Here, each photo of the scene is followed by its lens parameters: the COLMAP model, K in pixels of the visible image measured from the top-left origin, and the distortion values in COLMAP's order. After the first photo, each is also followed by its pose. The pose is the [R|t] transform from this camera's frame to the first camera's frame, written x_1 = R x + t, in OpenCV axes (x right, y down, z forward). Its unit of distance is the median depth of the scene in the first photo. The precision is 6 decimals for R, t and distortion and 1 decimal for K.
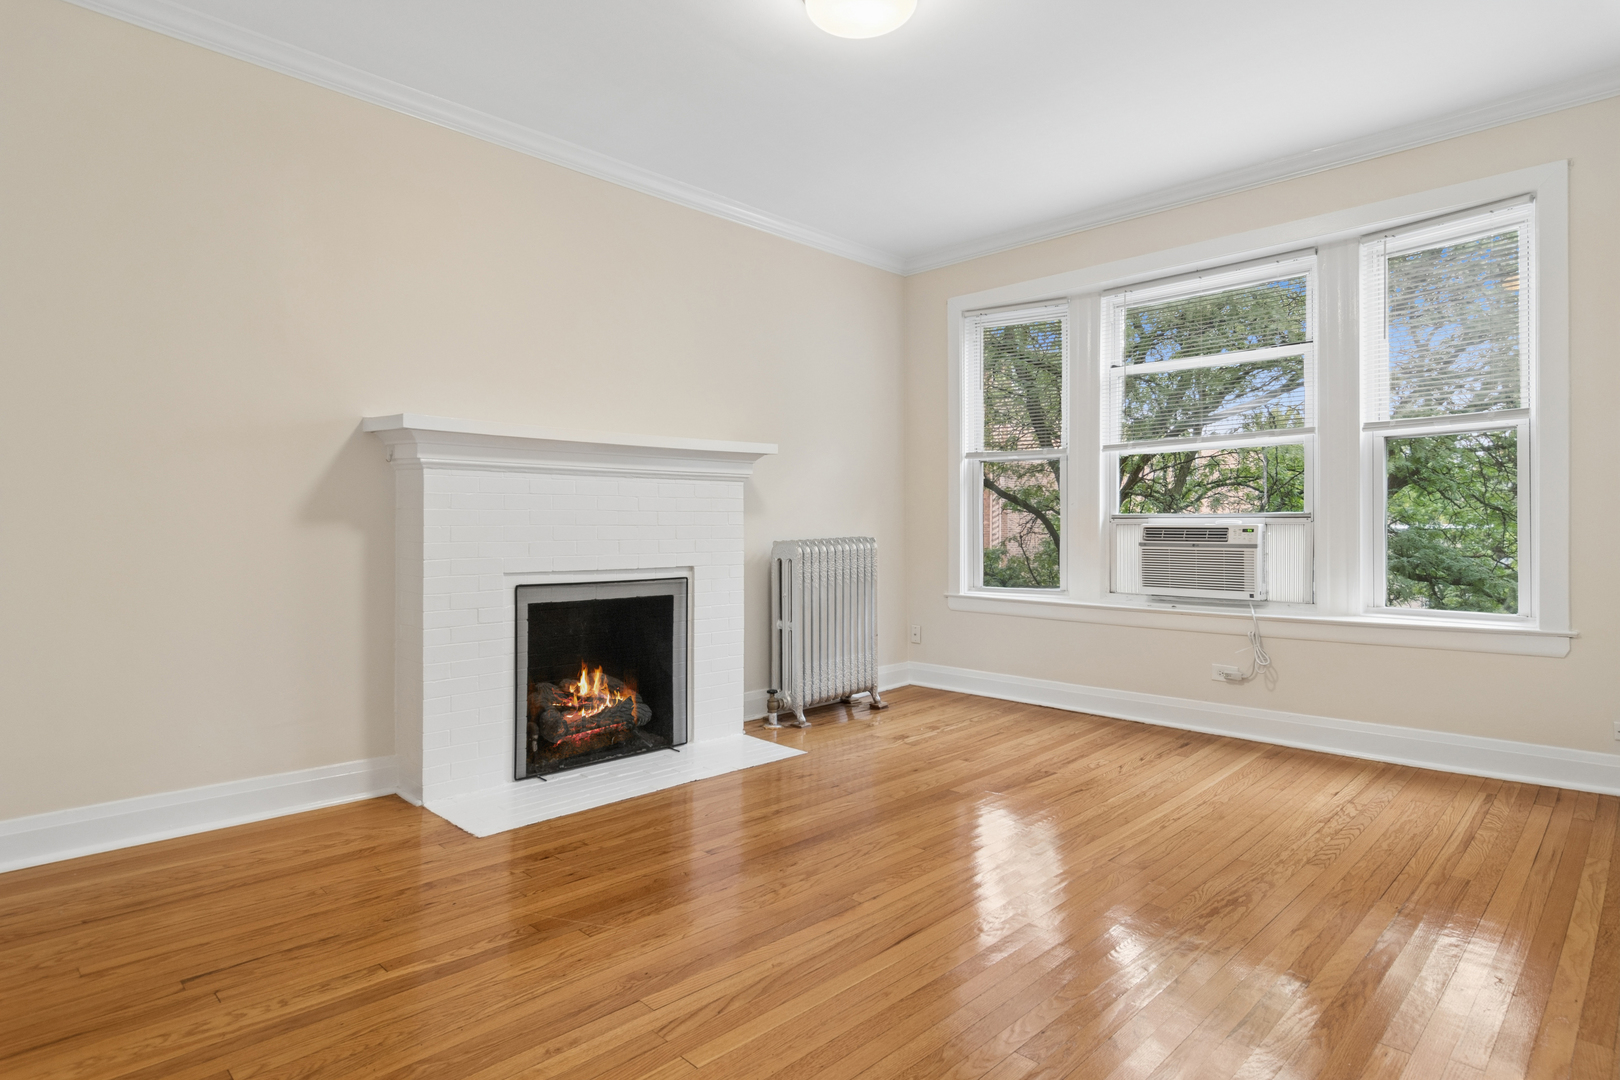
lens RADIAL K [[864.9, 0, 797.8], [0, 864.9, 528.4], [0, 0, 1]] dist [-0.000452, -0.000170]
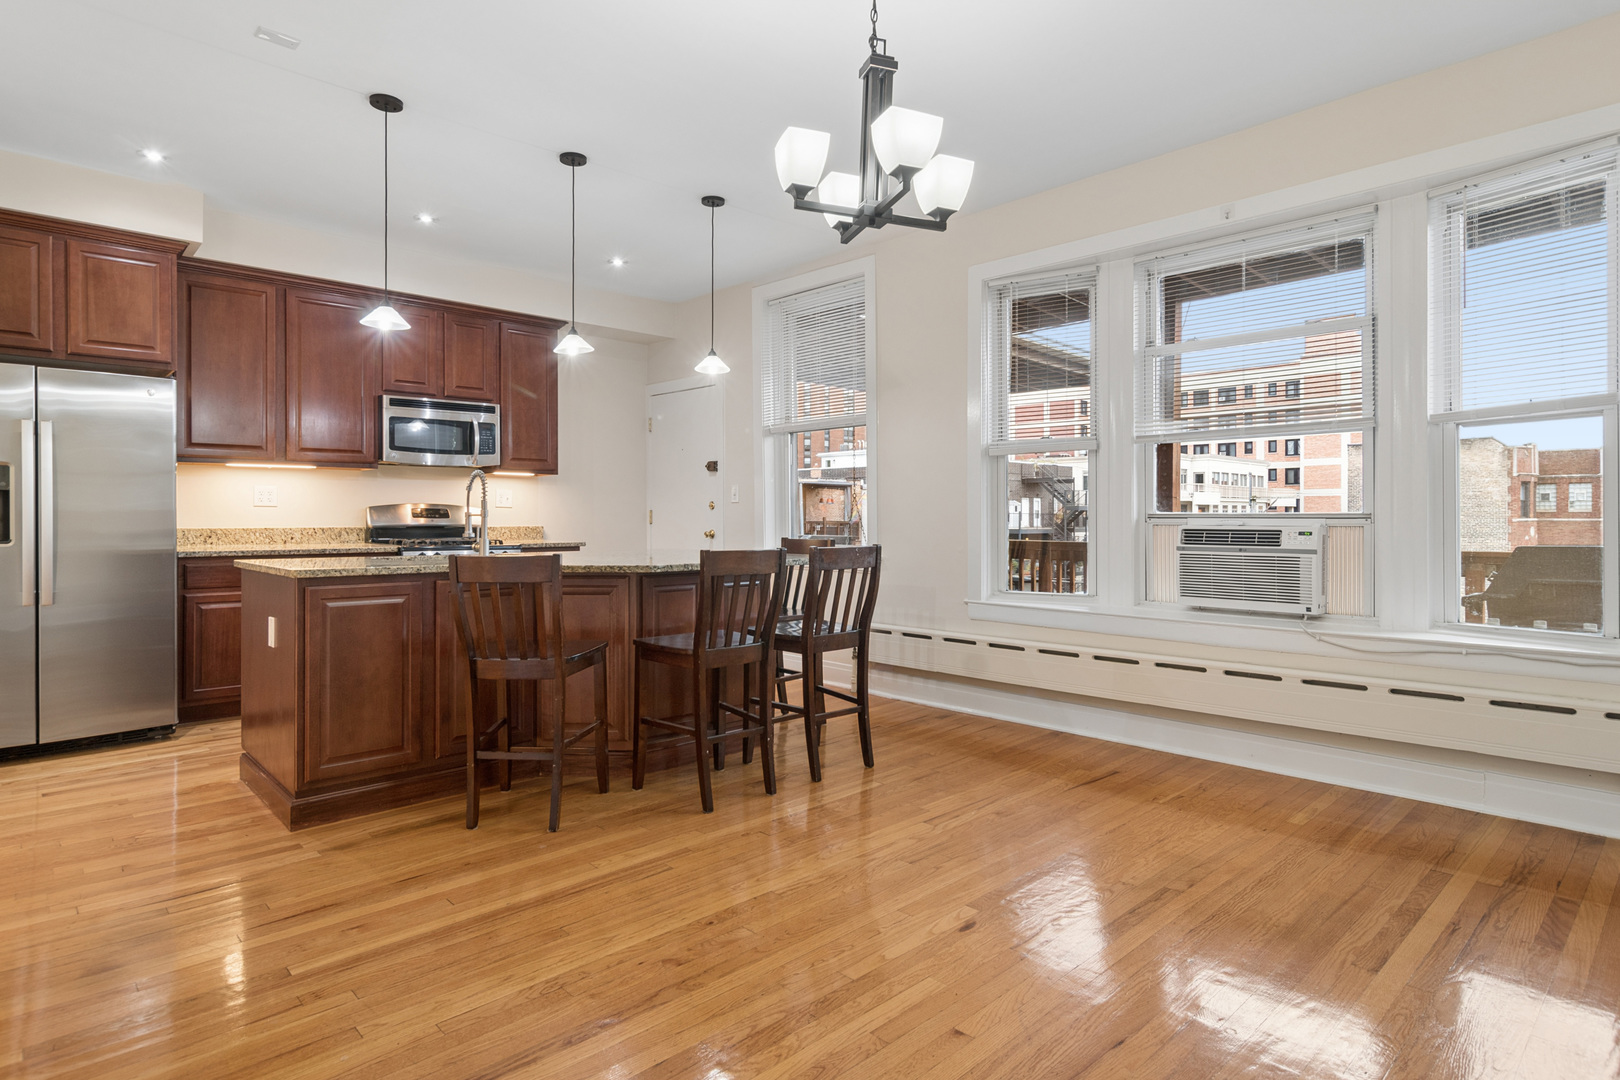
lens RADIAL K [[864.9, 0, 804.0], [0, 864.9, 525.0], [0, 0, 1]] dist [-0.000452, -0.000170]
pose [[0.999734, 0.006724, -0.022041, 0.040354], [-0.006872, 0.999954, -0.006643, 0.003258], [0.021995, 0.006793, 0.999735, 0.126232]]
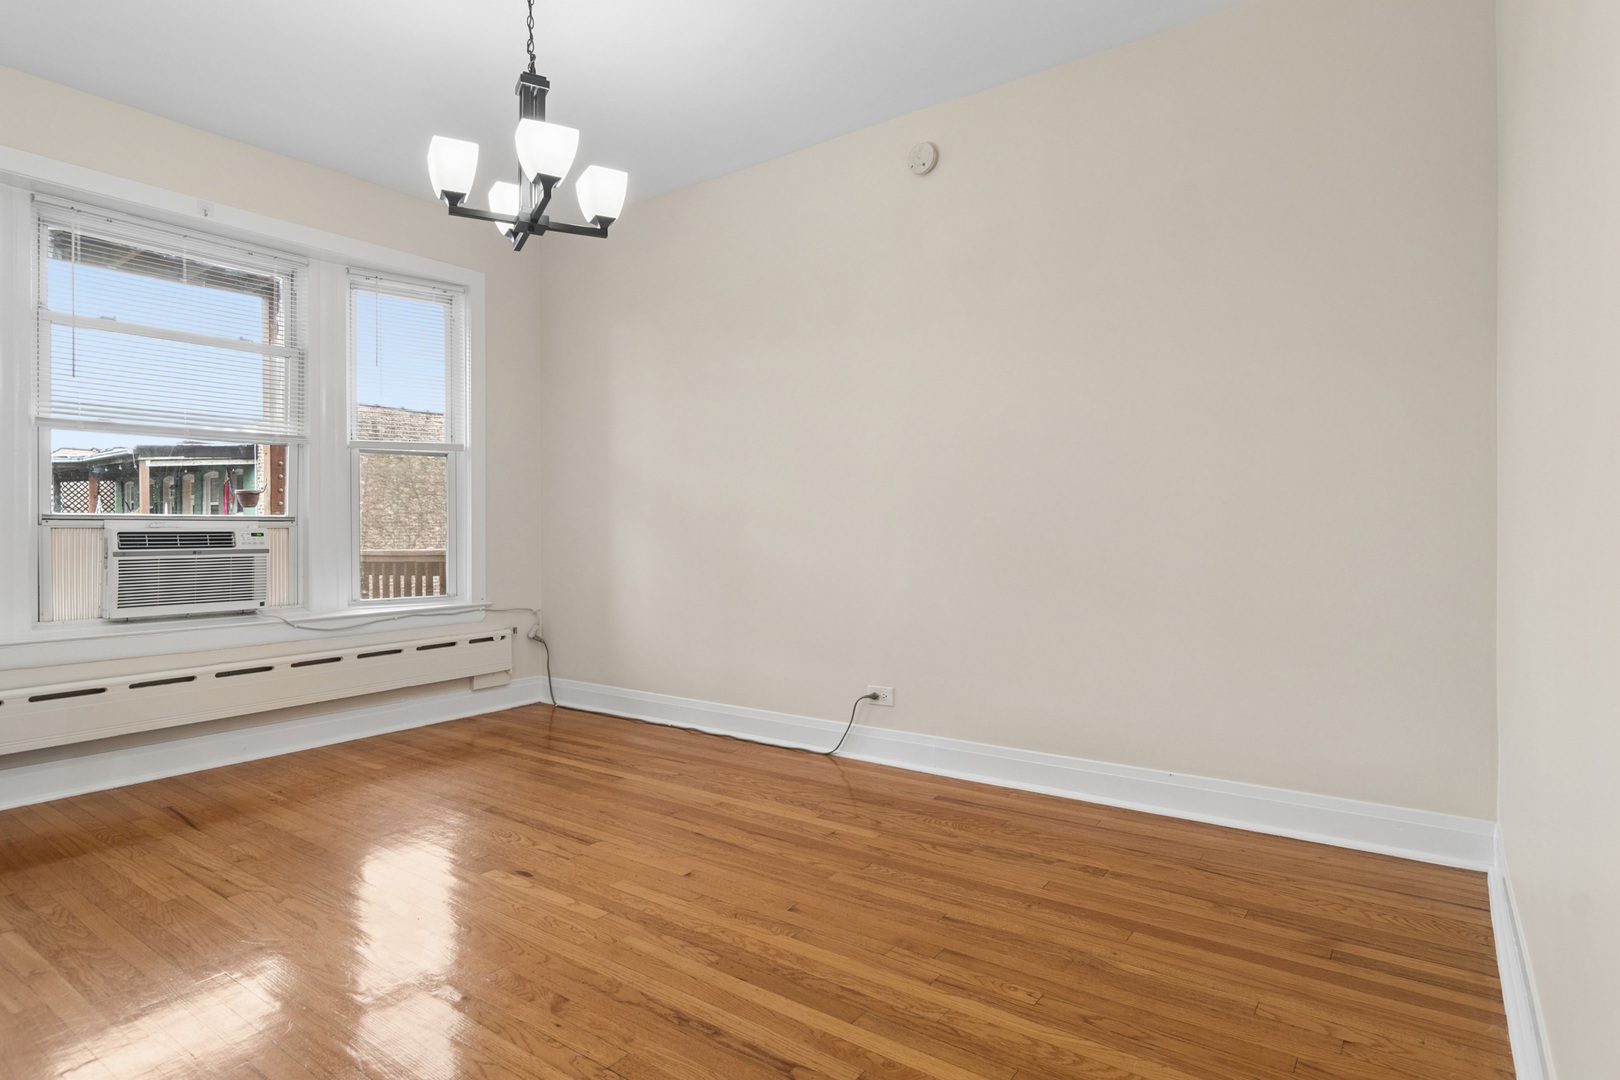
lens RADIAL K [[864.9, 0, 799.0], [0, 864.9, 537.2], [0, 0, 1]] dist [-0.000452, -0.000170]
pose [[-0.155806, 0.000935, 0.987787, -0.476881], [0.018565, 0.999826, 0.001981, 0.014000], [-0.987613, 0.018647, -0.155796, 0.549112]]
